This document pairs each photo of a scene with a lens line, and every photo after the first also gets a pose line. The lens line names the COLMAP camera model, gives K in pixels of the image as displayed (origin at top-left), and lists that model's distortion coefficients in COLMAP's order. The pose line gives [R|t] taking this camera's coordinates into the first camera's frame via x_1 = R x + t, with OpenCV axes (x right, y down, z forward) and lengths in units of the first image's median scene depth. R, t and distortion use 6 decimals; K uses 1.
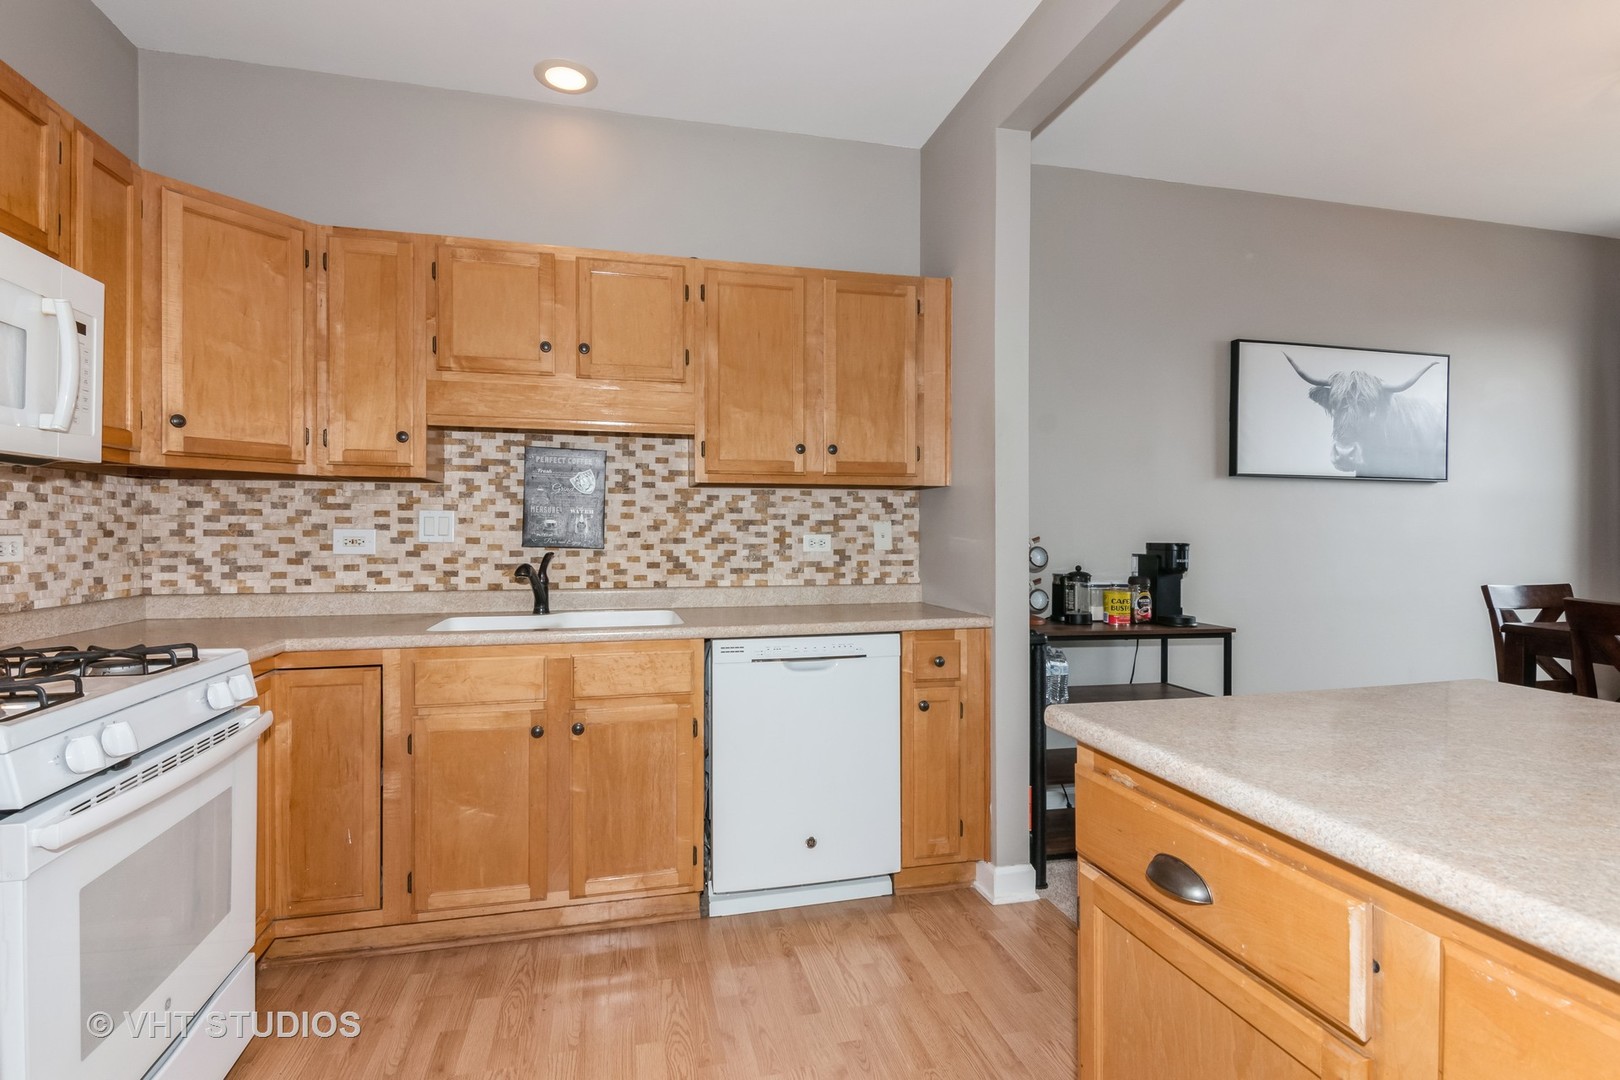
lens RADIAL K [[788.5, 0, 807.0], [0, 788.5, 551.9], [0, 0, 1]] dist [-0.011213, 0.000054]
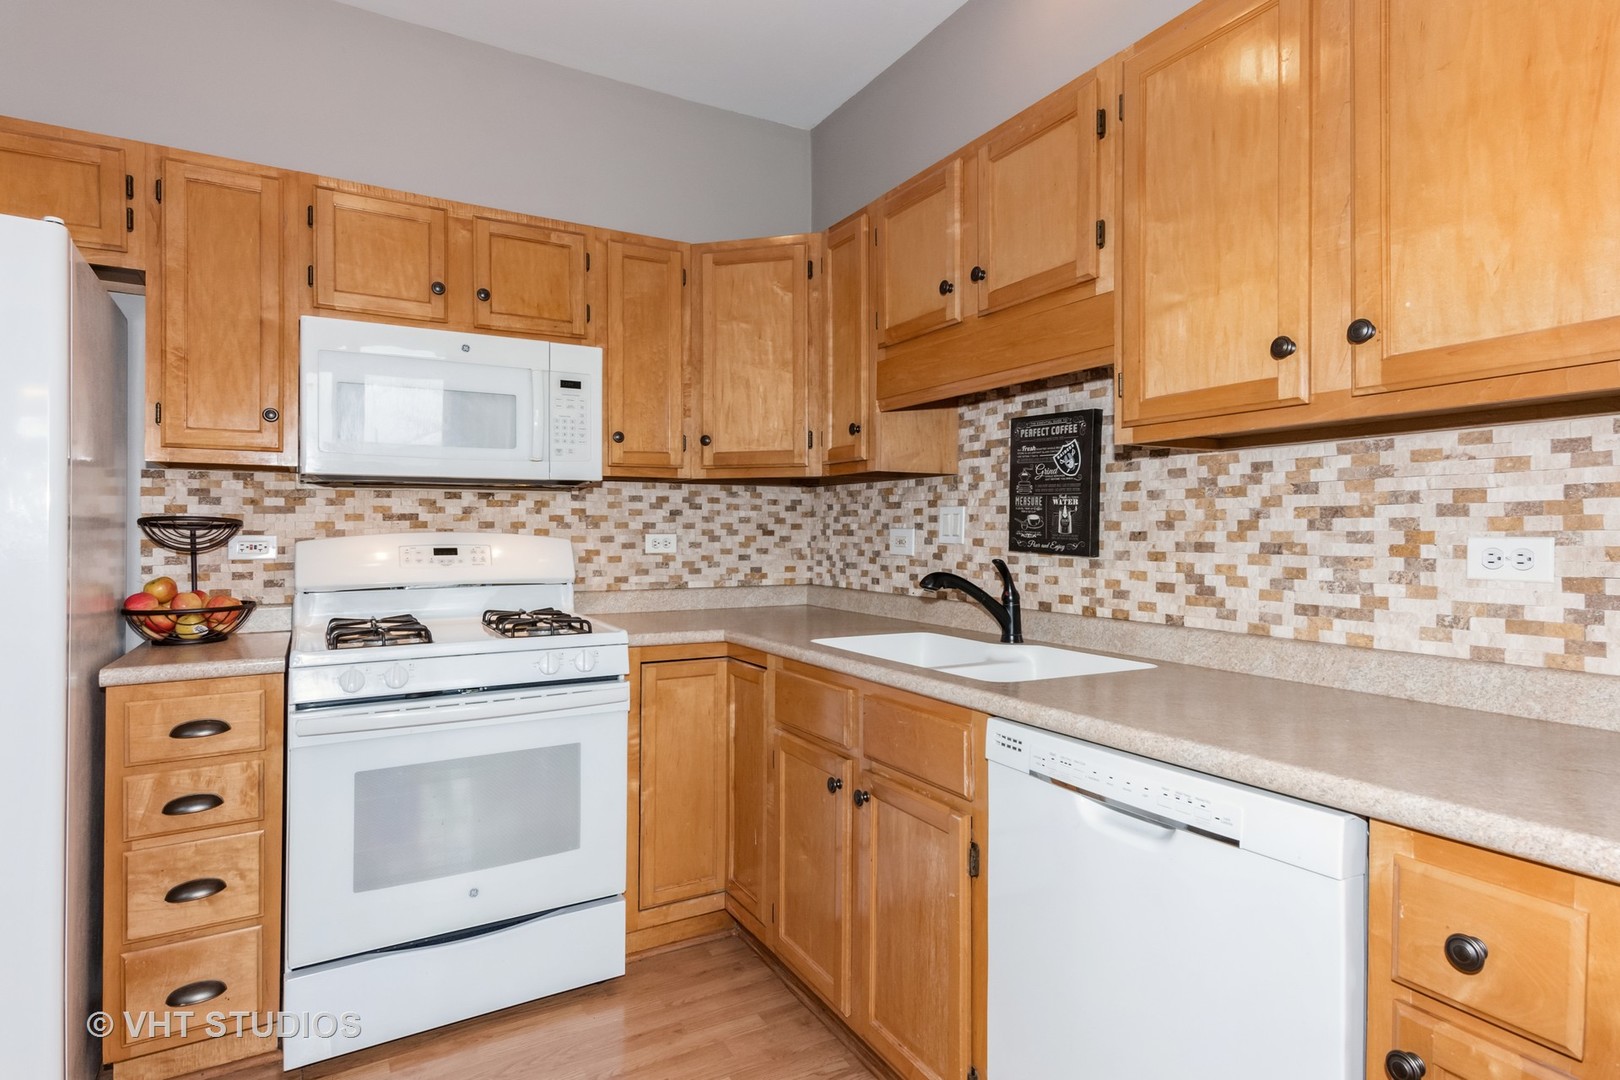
lens RADIAL K [[851.7, 0, 811.5], [0, 851.7, 523.1], [0, 0, 1]] dist [0.022708, -0.000238]
pose [[0.269360, -0.010282, -0.962985, 0.376647], [-0.025399, 0.999519, -0.017776, -0.014029], [0.962705, 0.029247, 0.268969, 0.595422]]
